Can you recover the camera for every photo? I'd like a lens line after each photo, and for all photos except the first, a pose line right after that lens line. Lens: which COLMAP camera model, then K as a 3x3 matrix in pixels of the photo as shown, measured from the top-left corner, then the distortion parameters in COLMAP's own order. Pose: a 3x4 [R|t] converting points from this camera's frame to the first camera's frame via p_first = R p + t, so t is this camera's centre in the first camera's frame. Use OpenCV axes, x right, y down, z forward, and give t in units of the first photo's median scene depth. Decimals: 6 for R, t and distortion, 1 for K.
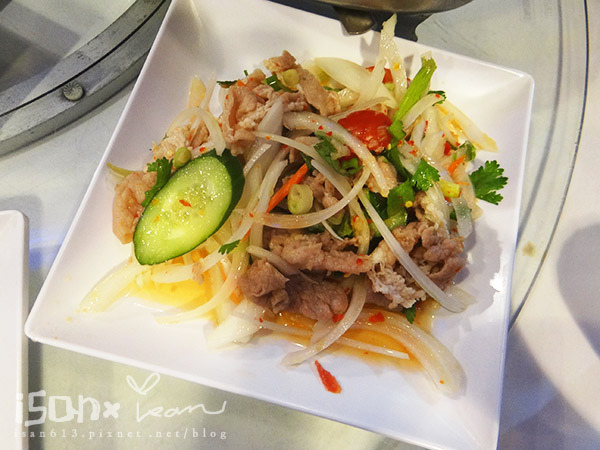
lens RADIAL K [[475.4, 0, 300.0], [0, 475.4, 225.0], [0, 0, 1]] dist [-0.038600, -0.003283]
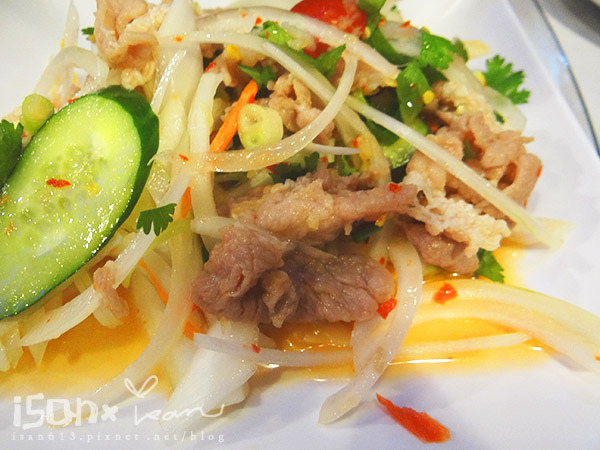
lens RADIAL K [[475.4, 0, 300.0], [0, 475.4, 225.0], [0, 0, 1]] dist [-0.038600, -0.003283]
pose [[0.946363, -0.271387, 0.175346, -0.088212], [0.302938, 0.933994, -0.189429, 0.183258], [-0.112363, 0.232388, 0.966111, 0.463610]]
